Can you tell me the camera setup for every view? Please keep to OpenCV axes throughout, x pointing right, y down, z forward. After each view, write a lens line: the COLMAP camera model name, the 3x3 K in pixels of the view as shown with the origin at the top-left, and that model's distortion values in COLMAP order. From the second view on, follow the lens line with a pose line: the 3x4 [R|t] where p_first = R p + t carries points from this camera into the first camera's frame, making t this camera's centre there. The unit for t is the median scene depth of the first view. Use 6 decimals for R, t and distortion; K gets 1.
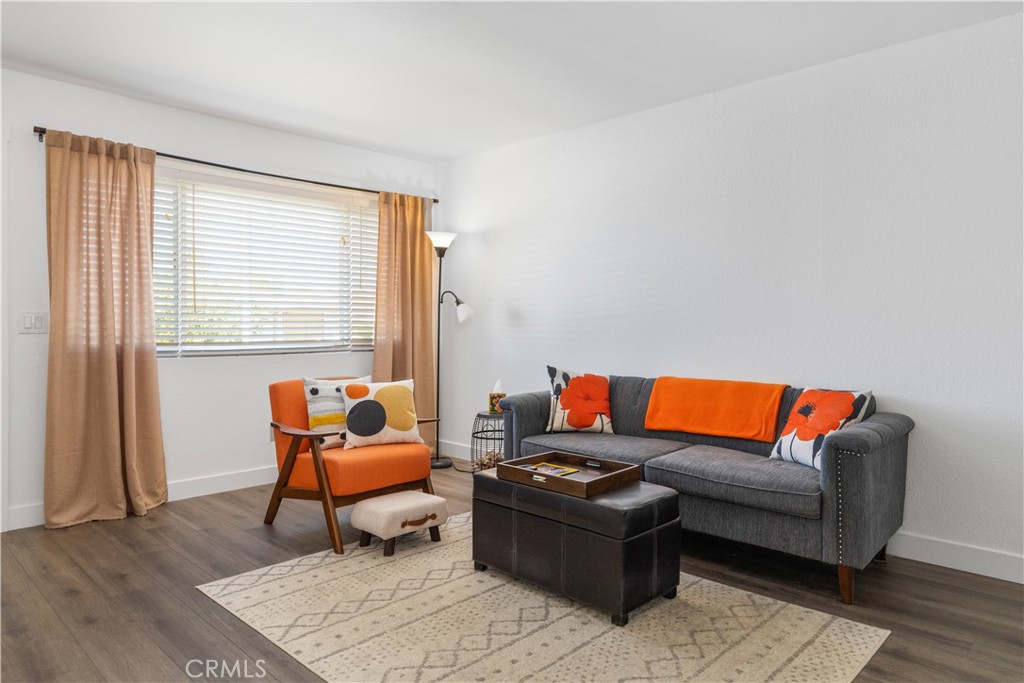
lens RADIAL K [[647.5, 0, 512.0], [0, 647.5, 341.5], [0, 0, 1]] dist [-0.001476, -0.001136]
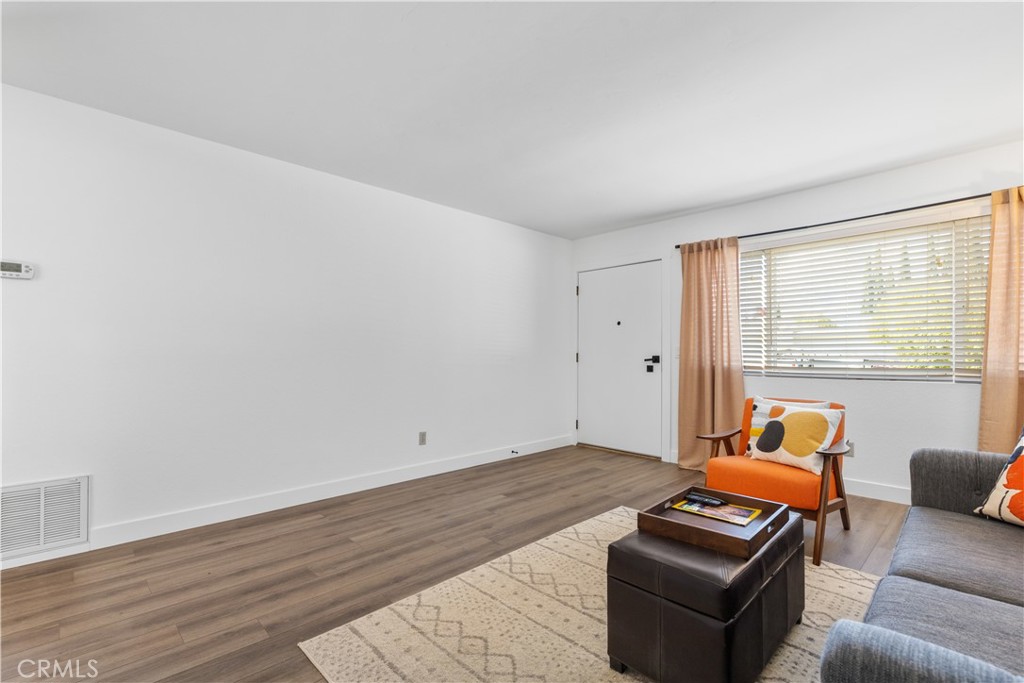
lens RADIAL K [[455.1, 0, 514.6], [0, 455.1, 352.6], [0, 0, 1]] dist [0.000267, -0.000114]
pose [[-0.018007, -0.004207, -0.999829, 0.690162], [-0.026075, 0.999653, -0.003736, -0.012606], [0.999498, 0.026003, -0.018110, 0.703447]]
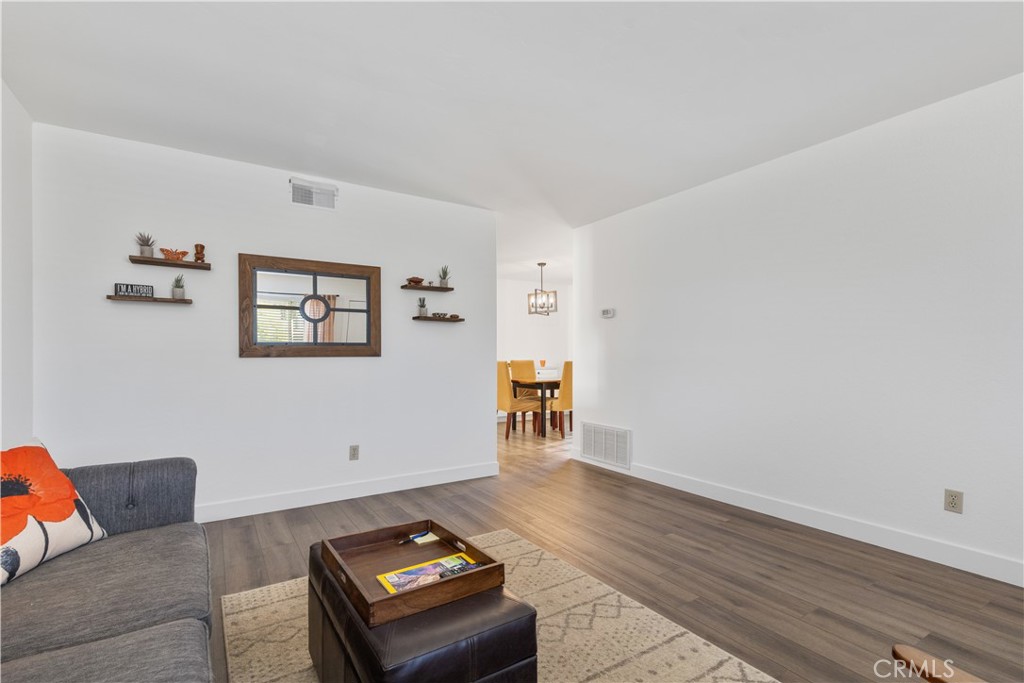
lens RADIAL K [[465.5, 0, 509.2], [0, 465.5, 357.6], [0, 0, 1]] dist [0.000483, -0.000131]
pose [[-0.976907, -0.003109, 0.213644, -0.125983], [0.003084, 0.999585, 0.028647, -0.033848], [-0.213645, 0.028644, -0.976491, 1.413206]]
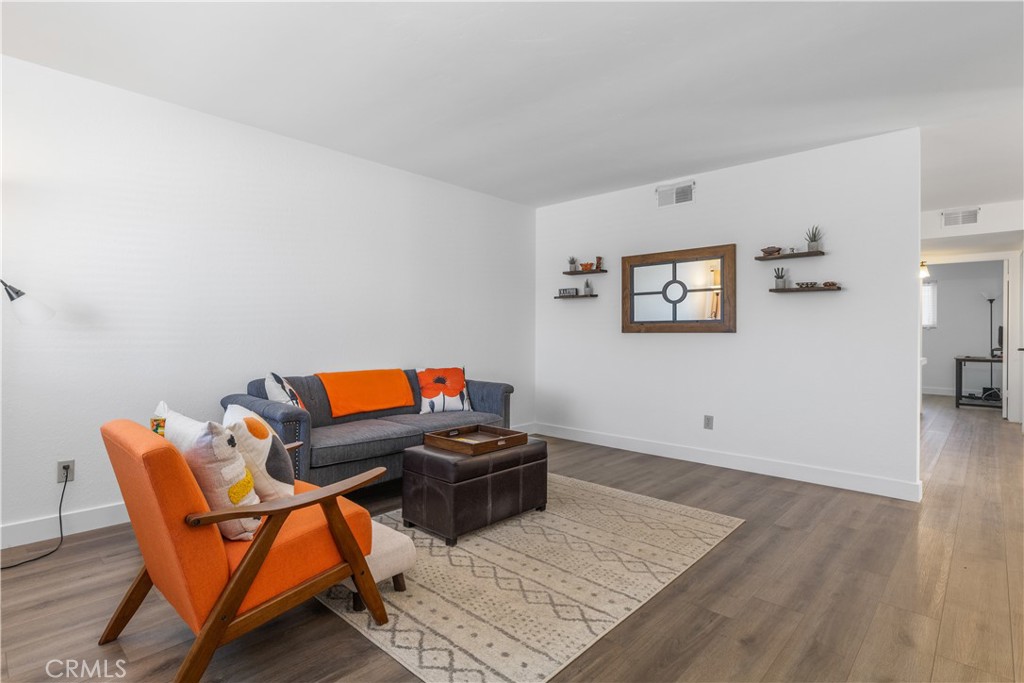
lens RADIAL K [[525.9, 0, 453.0], [0, 525.9, 339.3], [0, 0, 1]] dist [-0.002085, -0.001011]
pose [[0.028868, -0.018682, 0.999409, -0.981889], [0.023980, 0.999551, 0.017992, -0.027688], [-0.999296, 0.023446, 0.029303, 0.975236]]
